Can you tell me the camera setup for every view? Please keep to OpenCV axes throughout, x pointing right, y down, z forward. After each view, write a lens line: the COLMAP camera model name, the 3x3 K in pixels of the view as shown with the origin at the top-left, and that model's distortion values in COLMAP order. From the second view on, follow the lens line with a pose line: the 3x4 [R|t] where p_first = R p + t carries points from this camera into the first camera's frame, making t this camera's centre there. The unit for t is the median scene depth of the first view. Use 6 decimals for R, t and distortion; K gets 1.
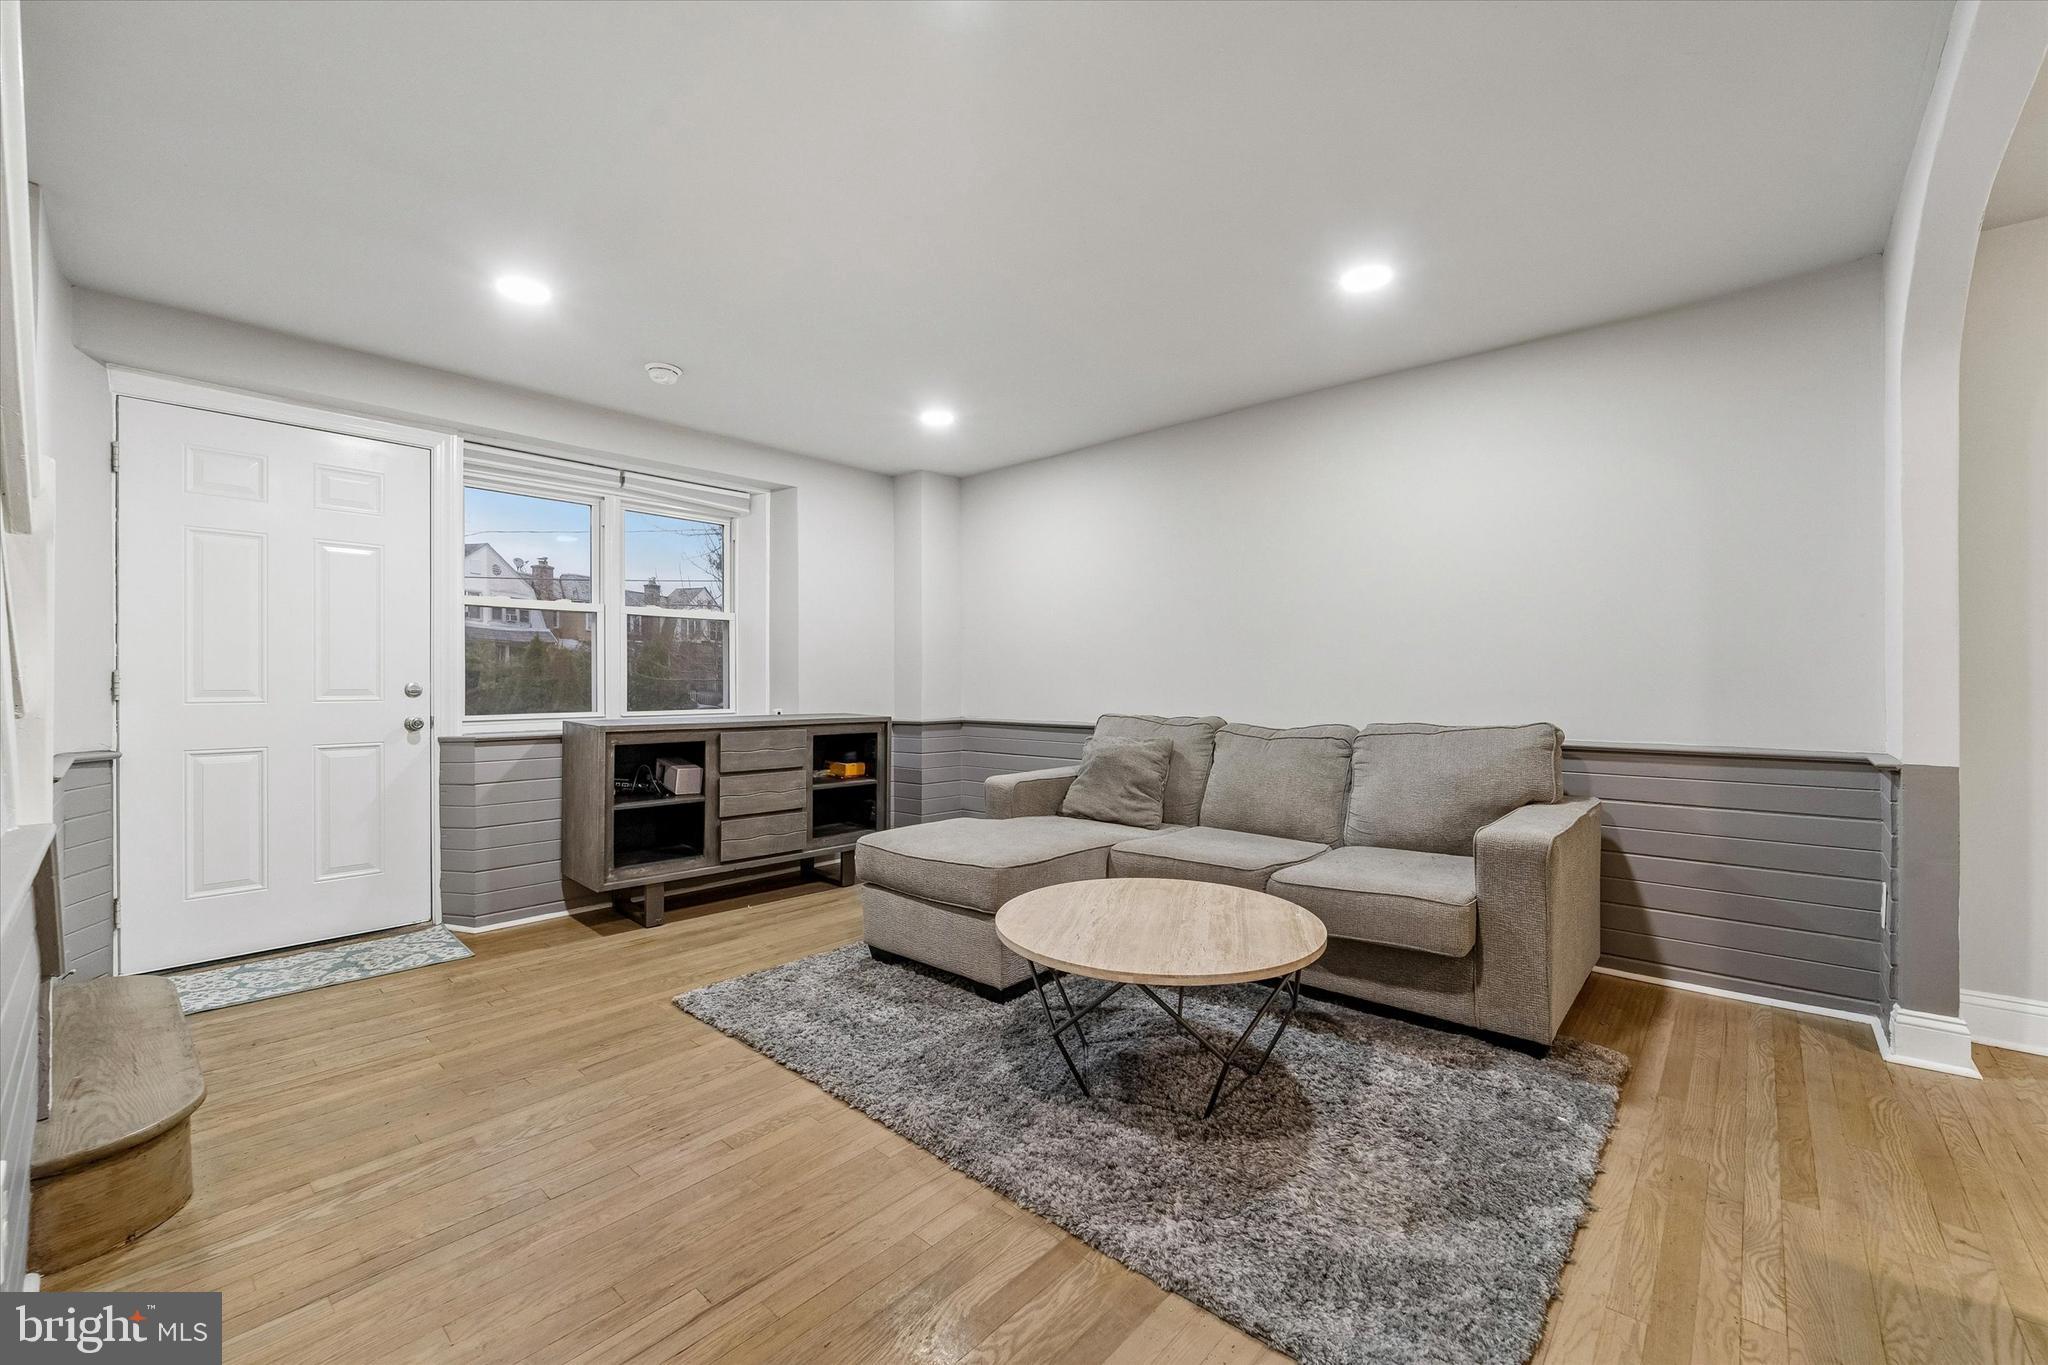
lens RADIAL K [[816.1, 0, 1023.3], [0, 816.1, 690.3], [0, 0, 1]] dist [0.000467, 0.000140]
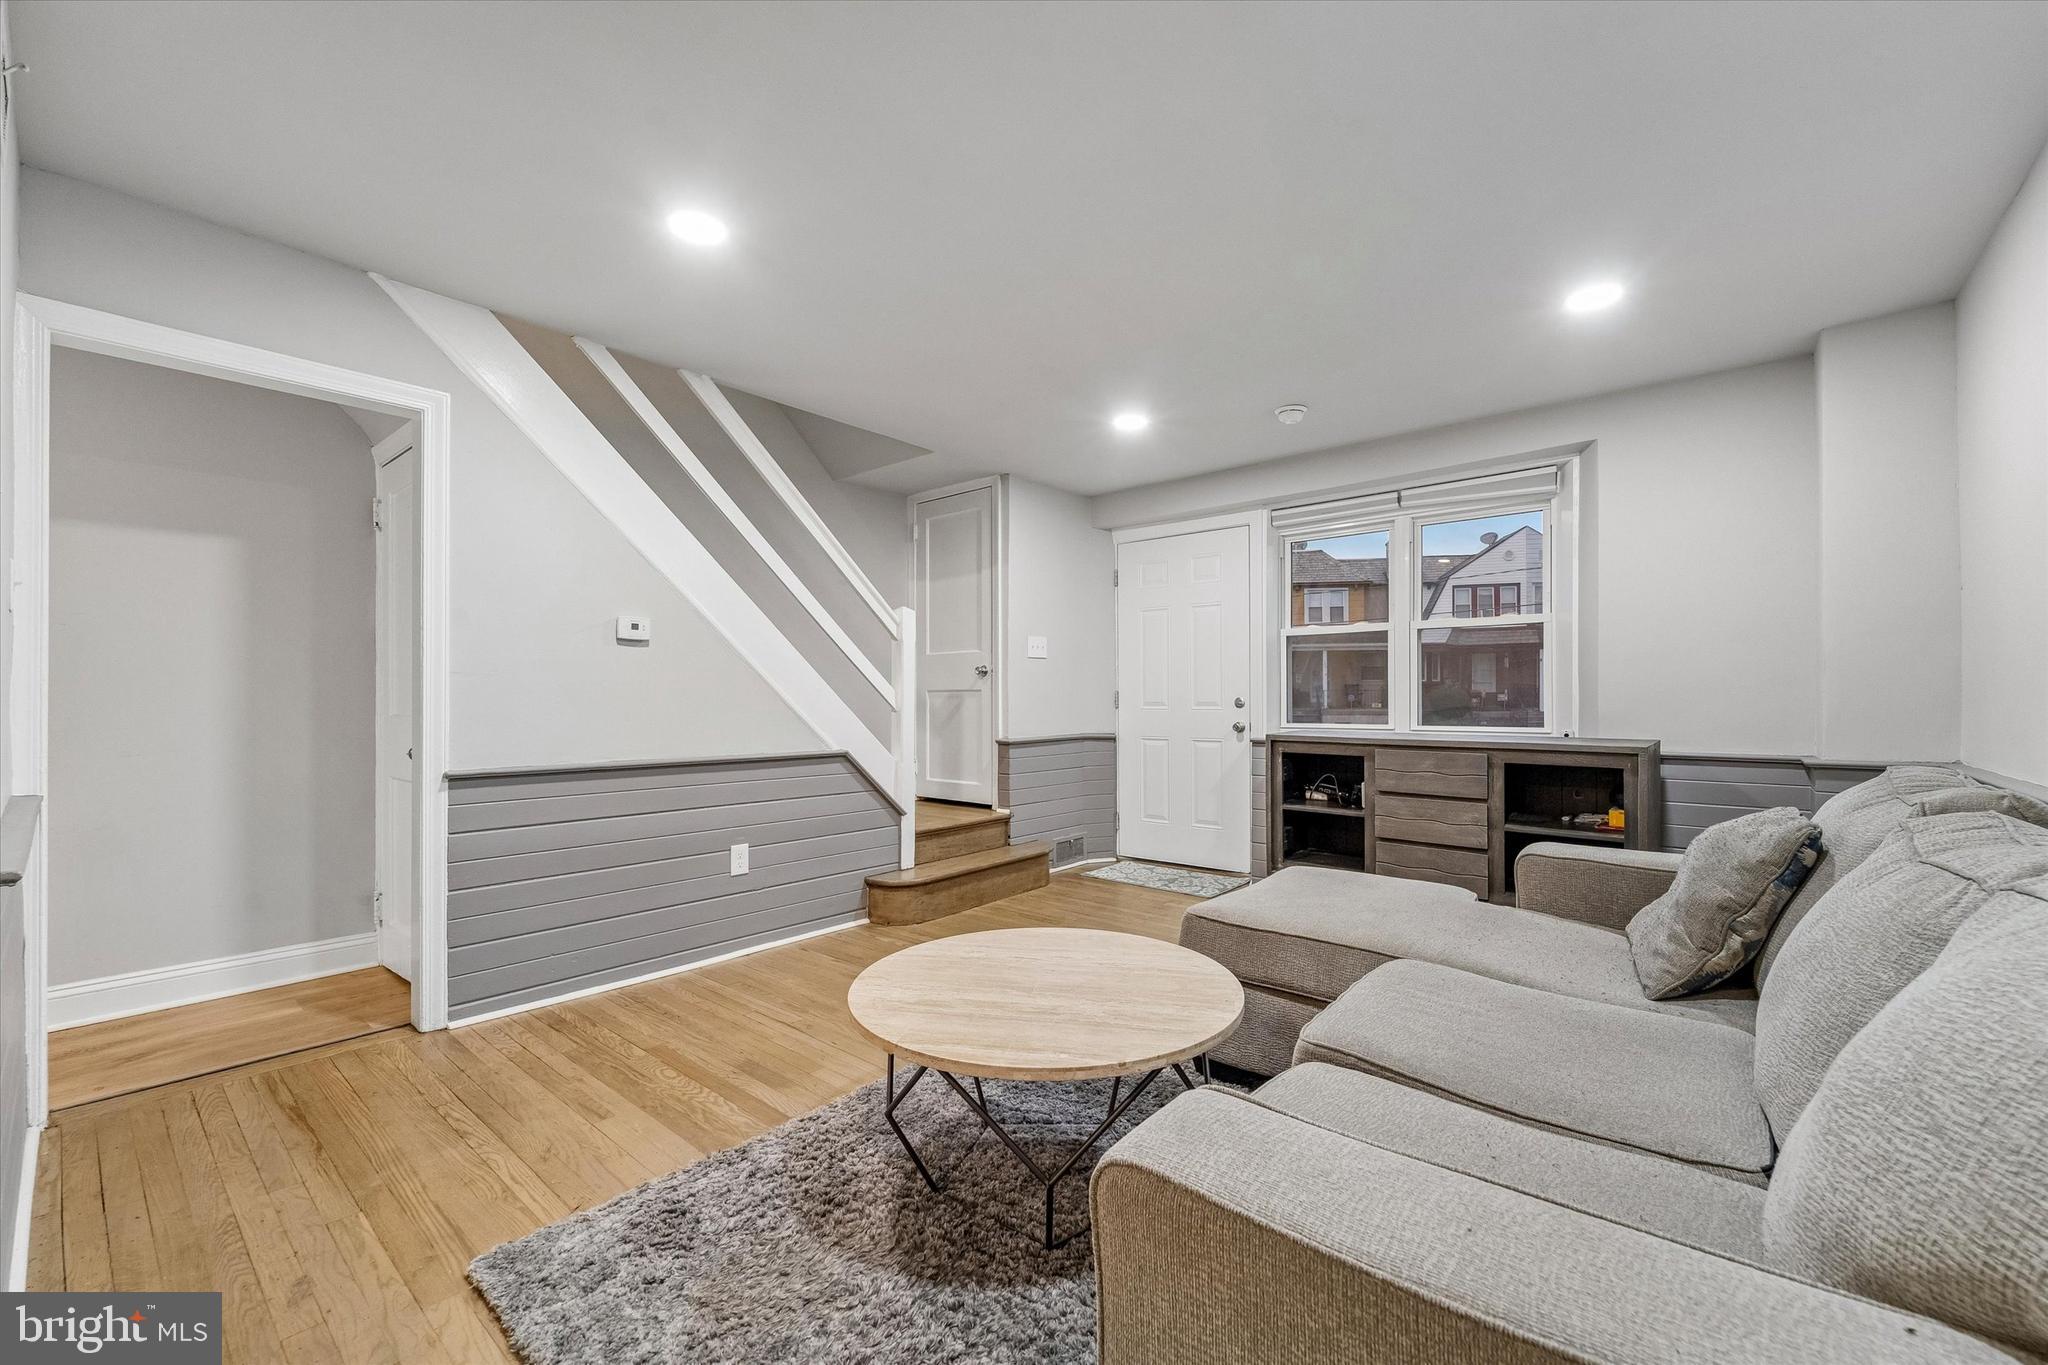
lens RADIAL K [[824.1, 0, 1033.4], [0, 824.1, 694.6], [0, 0, 1]] dist [0.000060, 0.000042]
pose [[0.031239, -0.003362, -0.999506, 0.640869], [-0.004545, 0.999984, -0.003506, -0.007461], [0.999502, 0.004652, 0.031223, 0.612981]]
